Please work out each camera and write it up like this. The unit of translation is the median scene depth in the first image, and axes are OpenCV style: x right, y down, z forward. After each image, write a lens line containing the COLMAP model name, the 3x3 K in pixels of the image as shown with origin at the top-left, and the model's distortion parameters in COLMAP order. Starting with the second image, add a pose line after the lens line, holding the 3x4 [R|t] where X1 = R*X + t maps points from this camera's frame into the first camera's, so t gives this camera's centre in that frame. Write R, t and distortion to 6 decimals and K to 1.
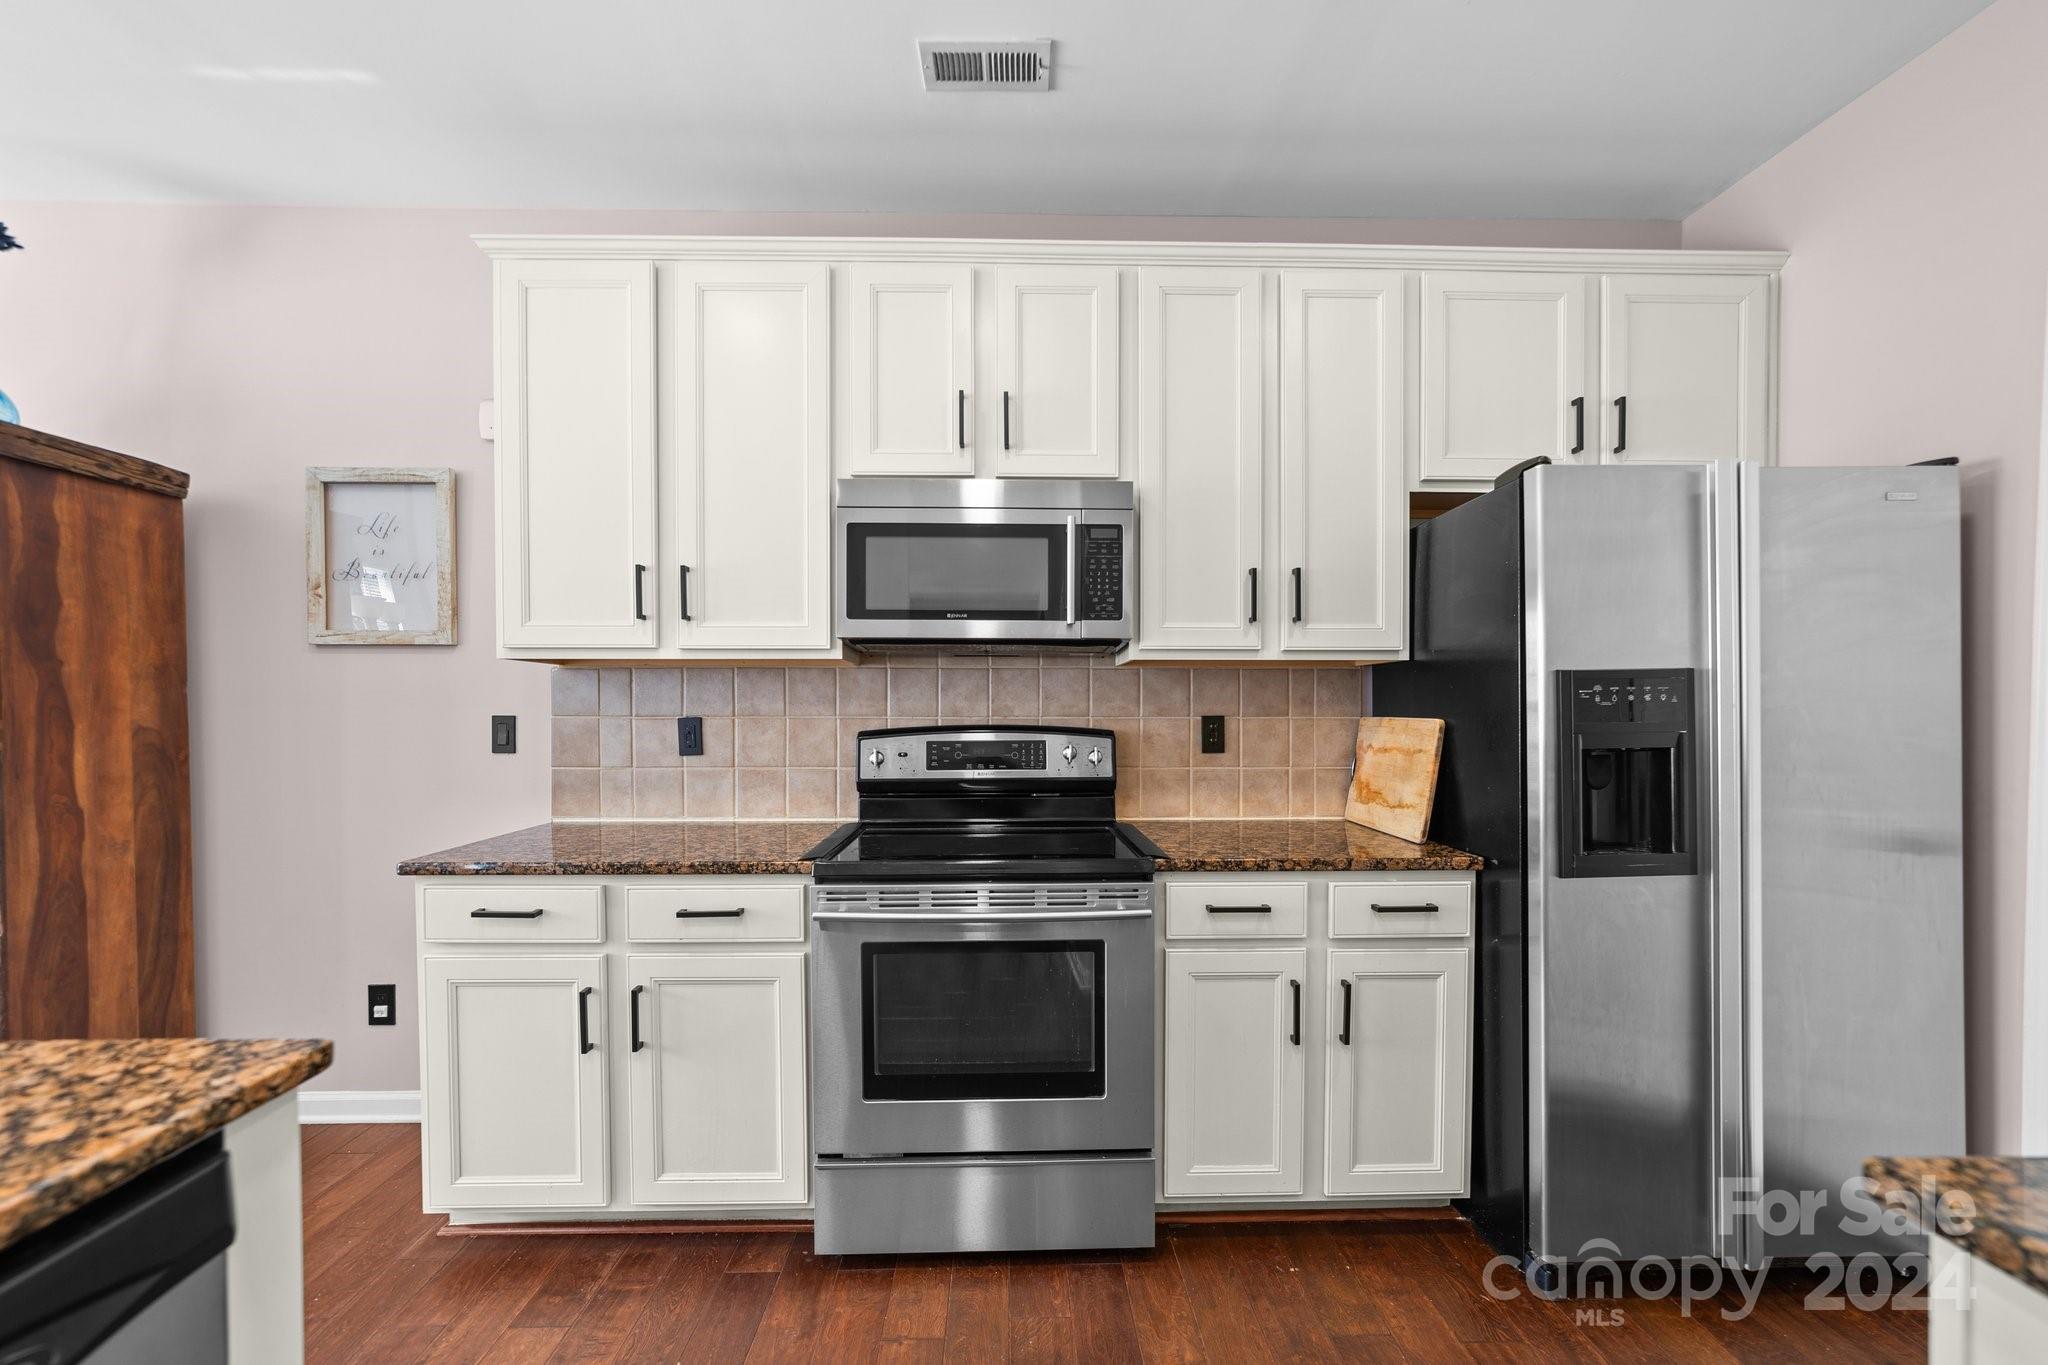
lens RADIAL K [[806.7, 0, 1021.4], [0, 806.7, 719.3], [0, 0, 1]] dist [-0.016744, 0.009920]
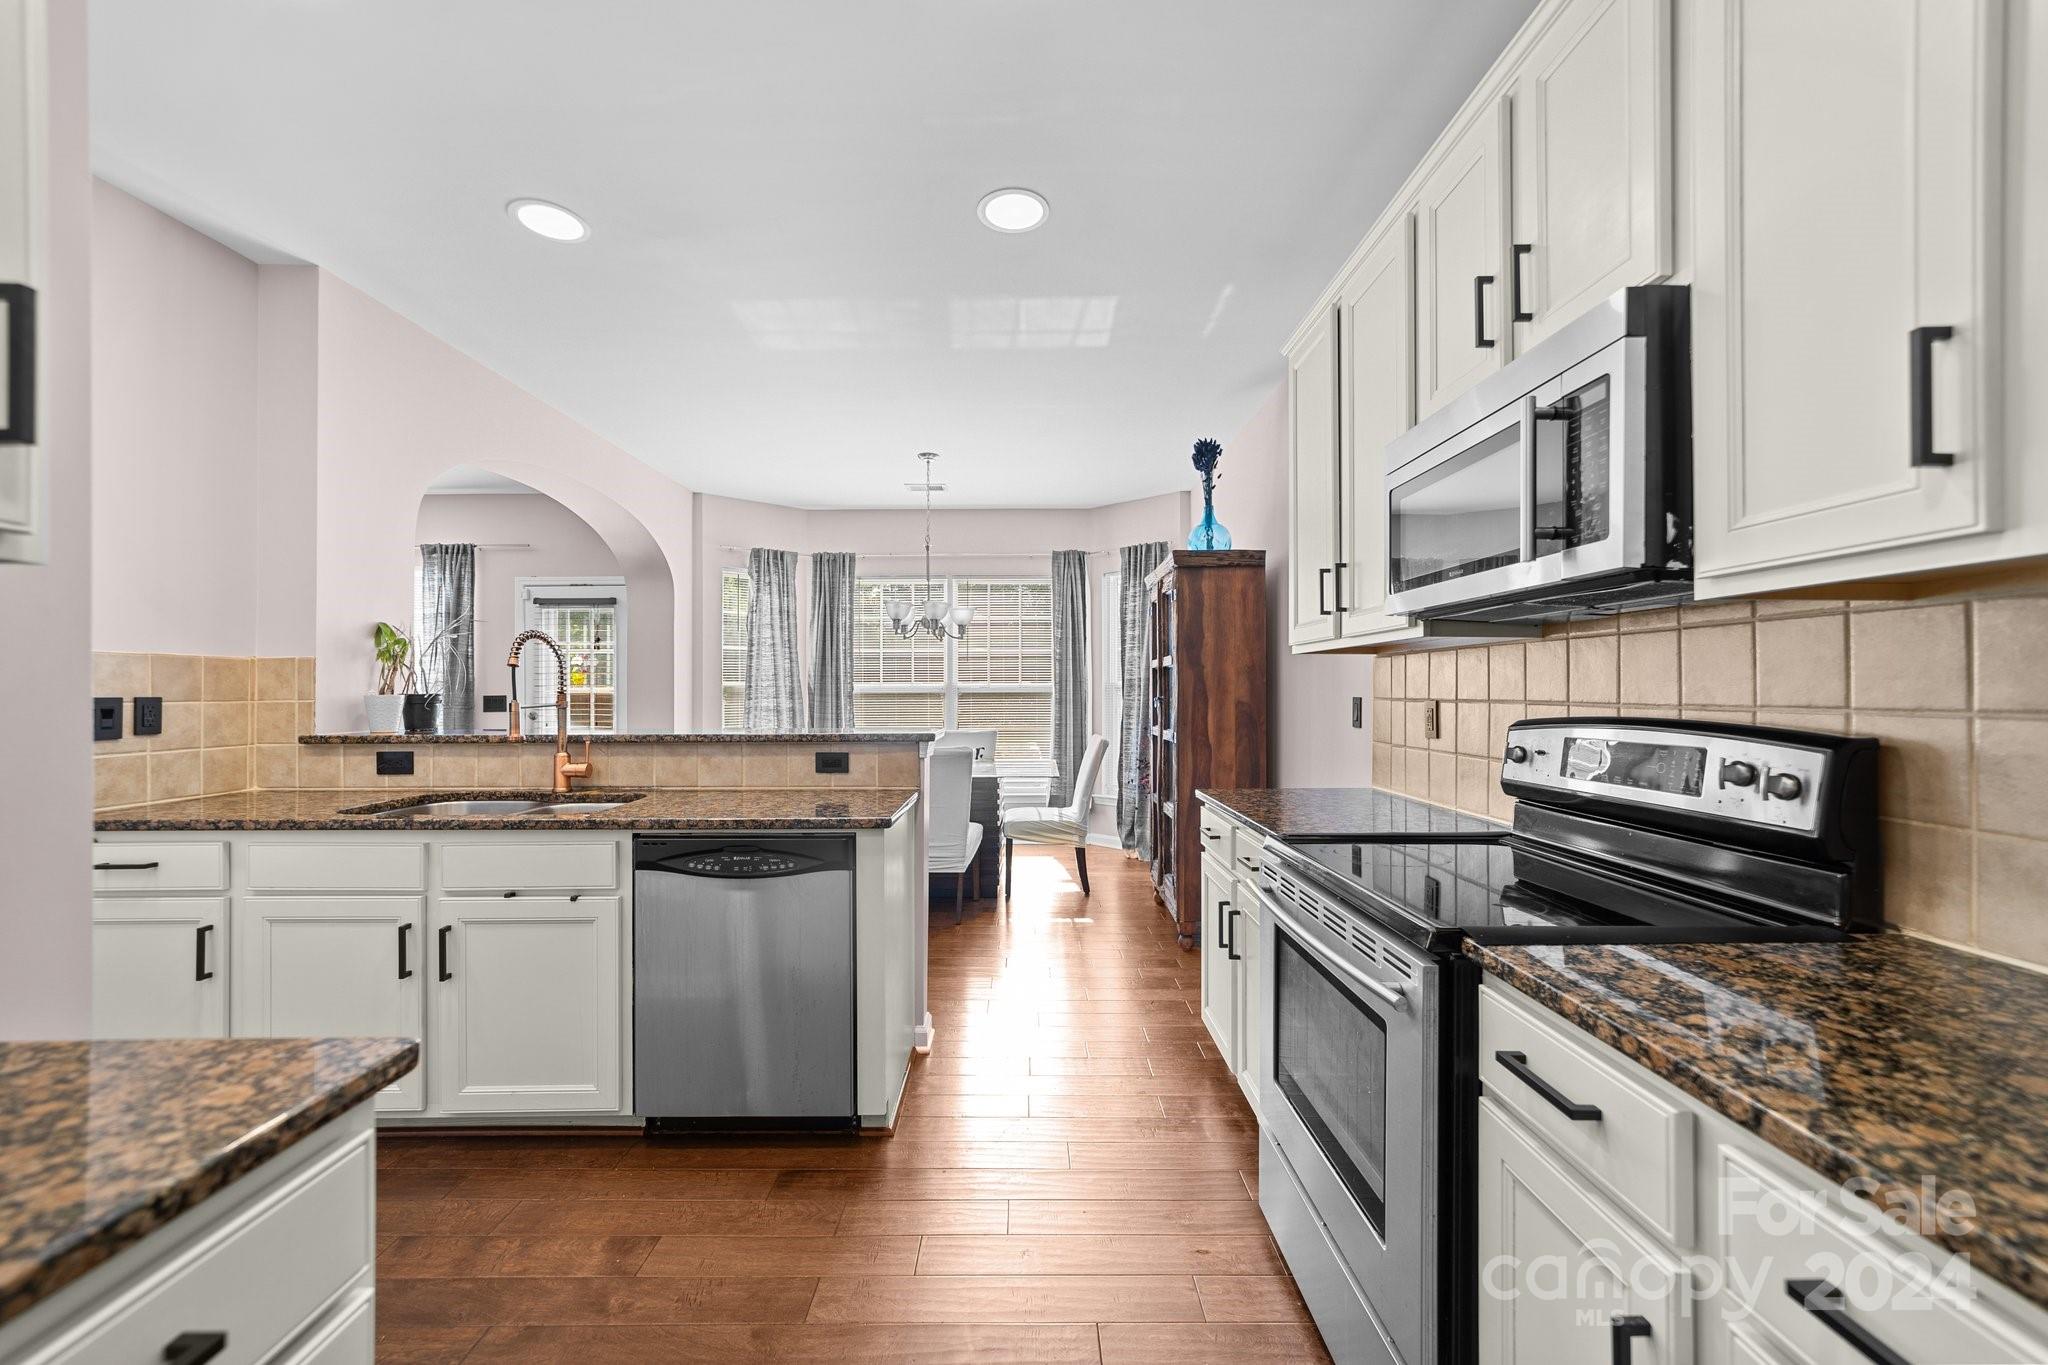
lens RADIAL K [[797.7, 0, 1021.2], [0, 797.7, 687.5], [0, 0, 1]] dist [-0.001025, -0.000010]
pose [[-0.019649, -0.002731, -0.999803, 0.669810], [-0.015035, 0.999884, -0.002435, -0.010046], [0.999694, 0.014984, -0.019687, 0.569267]]
